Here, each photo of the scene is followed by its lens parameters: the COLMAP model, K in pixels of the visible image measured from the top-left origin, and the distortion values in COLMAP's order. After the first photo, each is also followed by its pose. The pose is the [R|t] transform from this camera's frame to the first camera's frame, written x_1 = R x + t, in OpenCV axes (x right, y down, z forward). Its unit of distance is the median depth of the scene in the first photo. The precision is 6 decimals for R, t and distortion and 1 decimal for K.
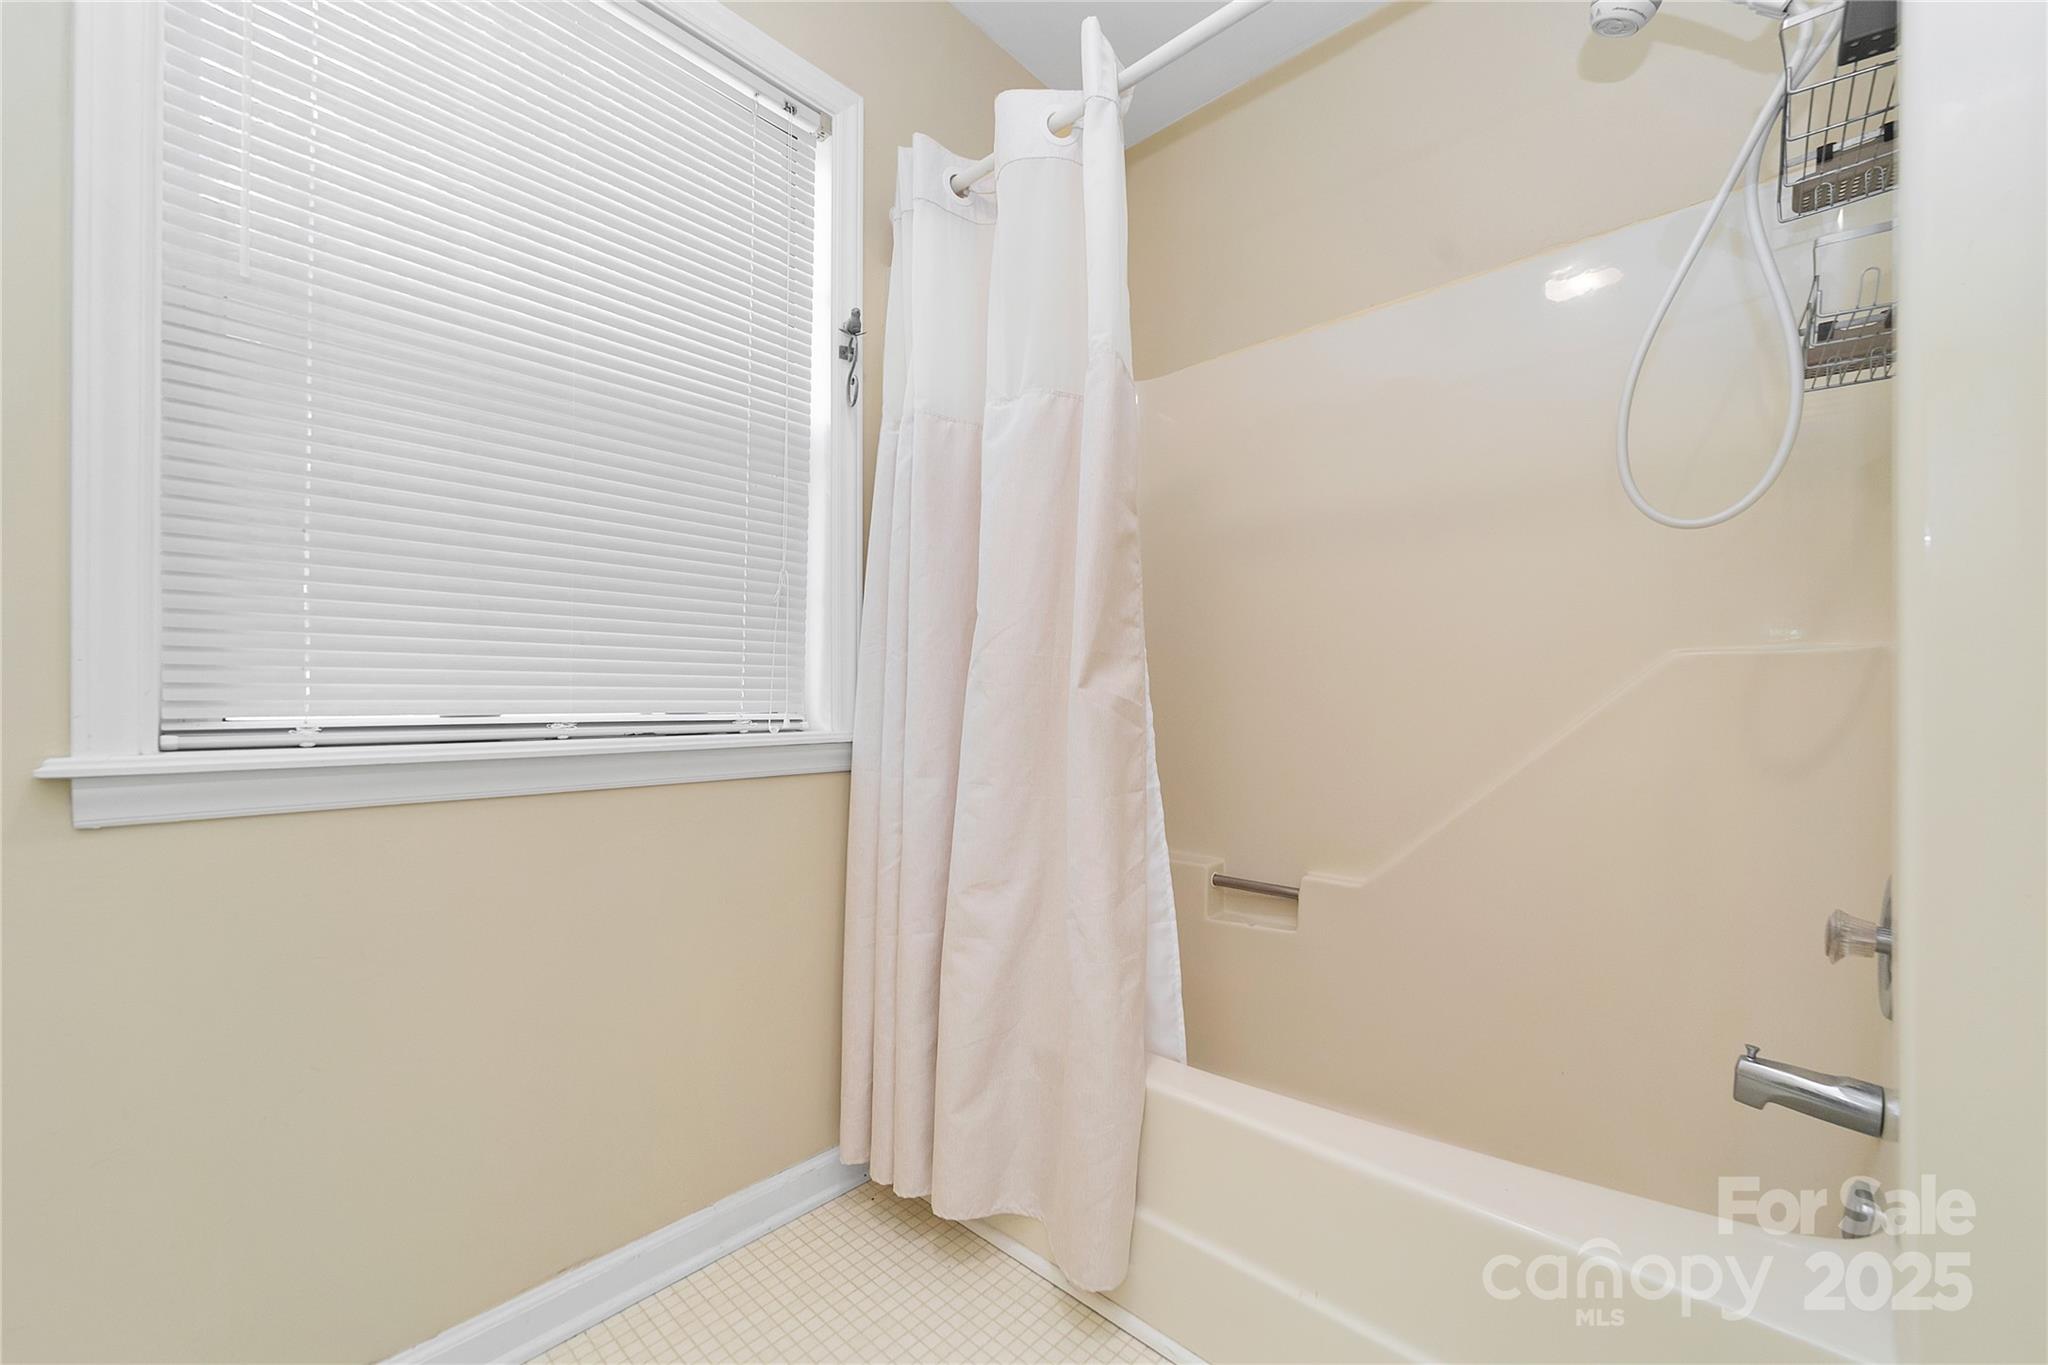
lens RADIAL K [[804.3, 0, 1016.8], [0, 804.3, 694.0], [0, 0, 1]] dist [0.000037, 0.000086]
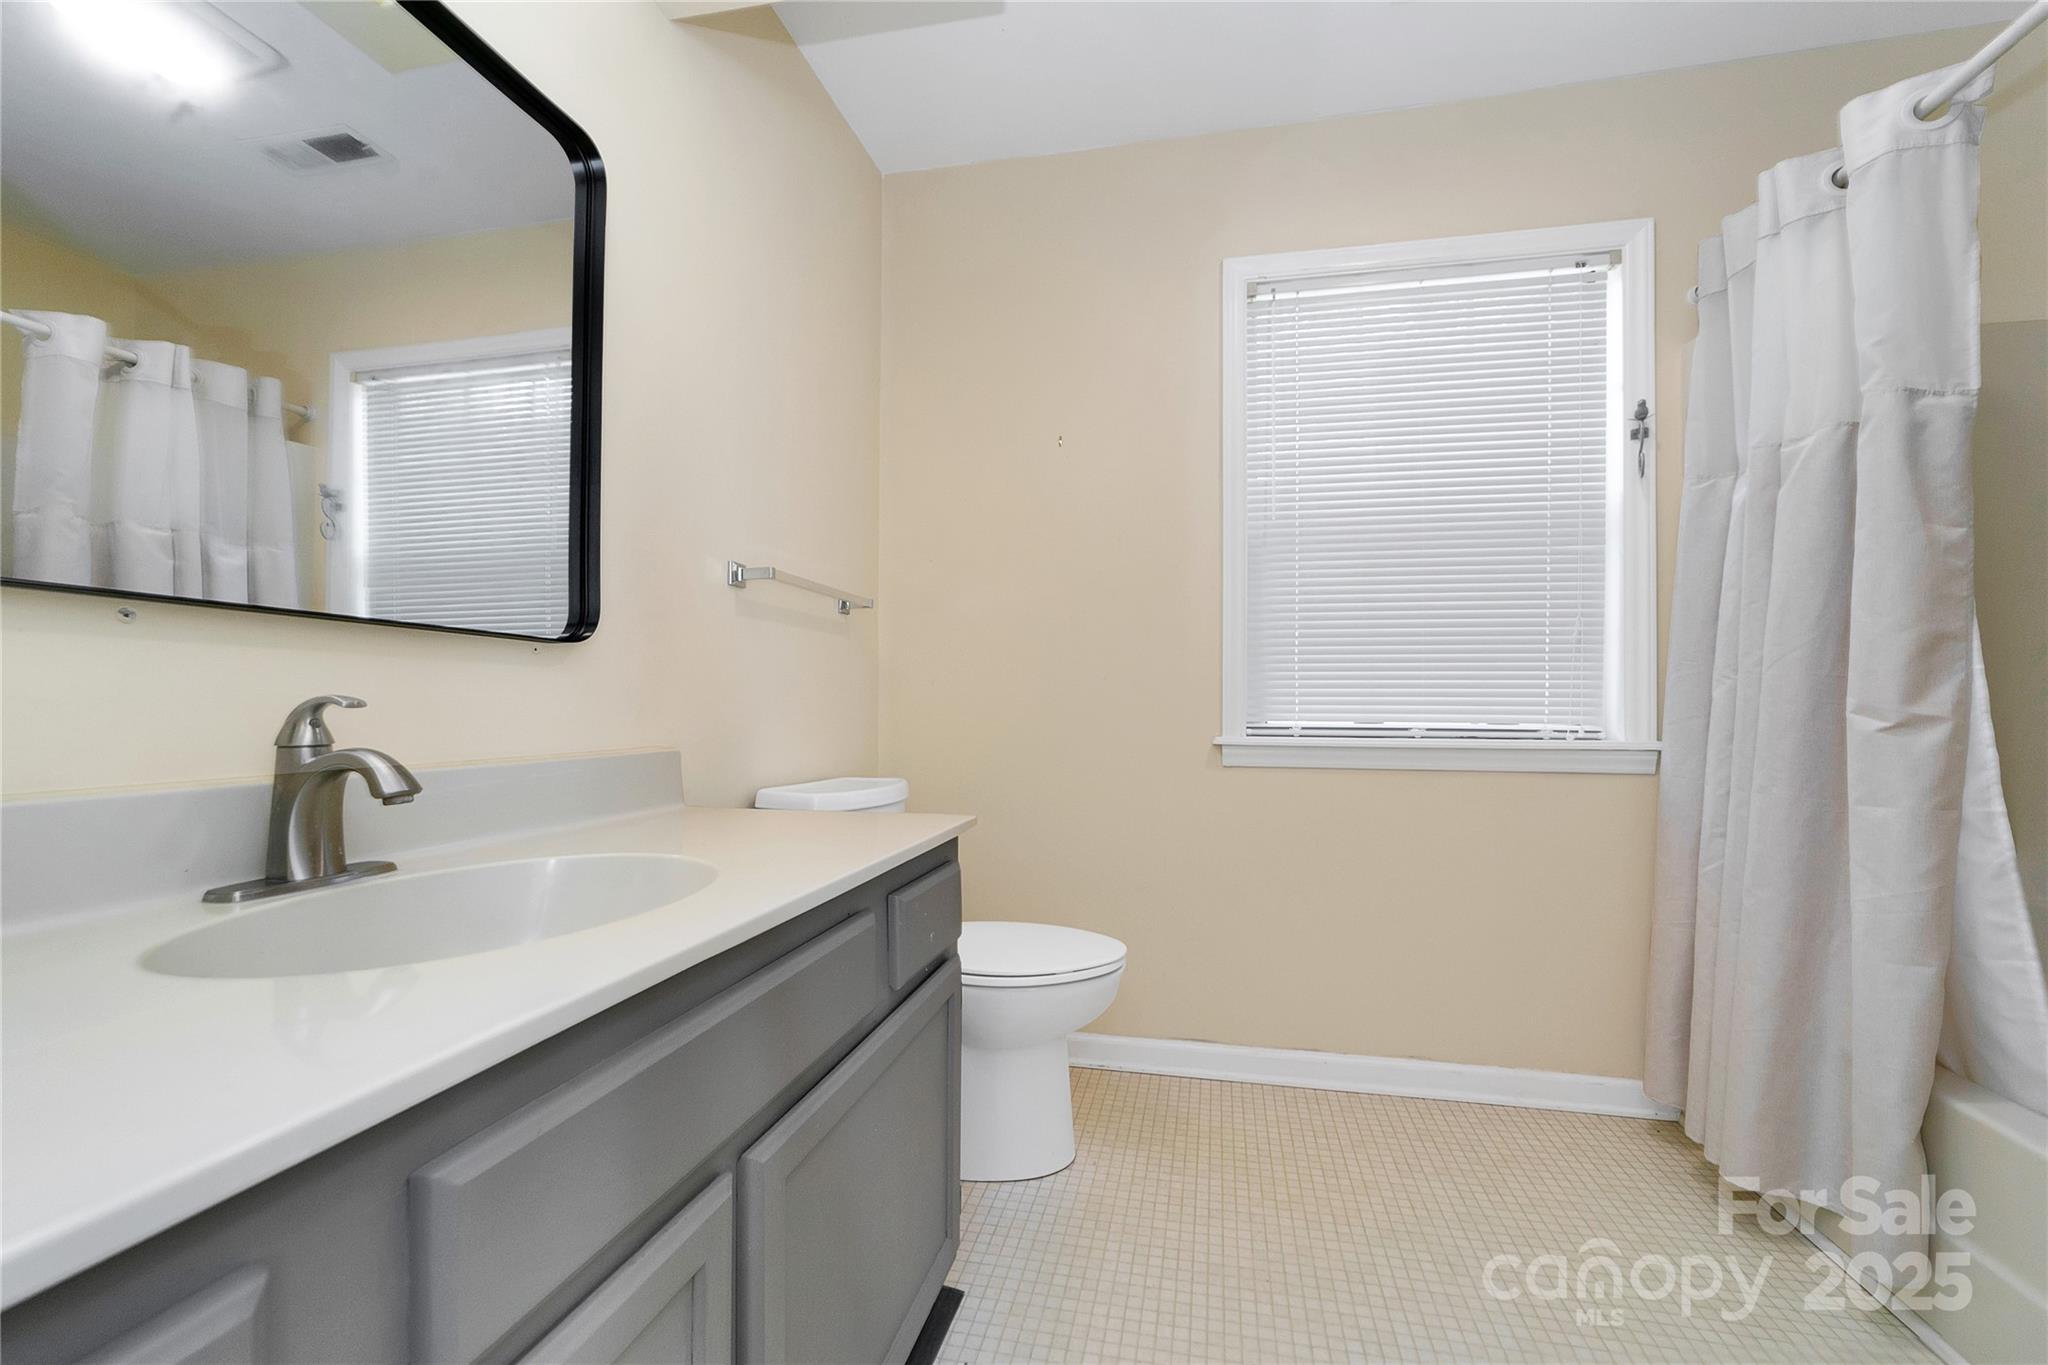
lens RADIAL K [[899.4, 0, 1022.0], [0, 899.4, 704.5], [0, 0, 1]] dist [-0.000015, 0.000101]
pose [[0.504217, 0.002564, -0.863573, 0.527298], [0.004331, 0.999976, 0.005498, -0.022779], [0.863566, -0.006512, 0.504194, -0.534854]]
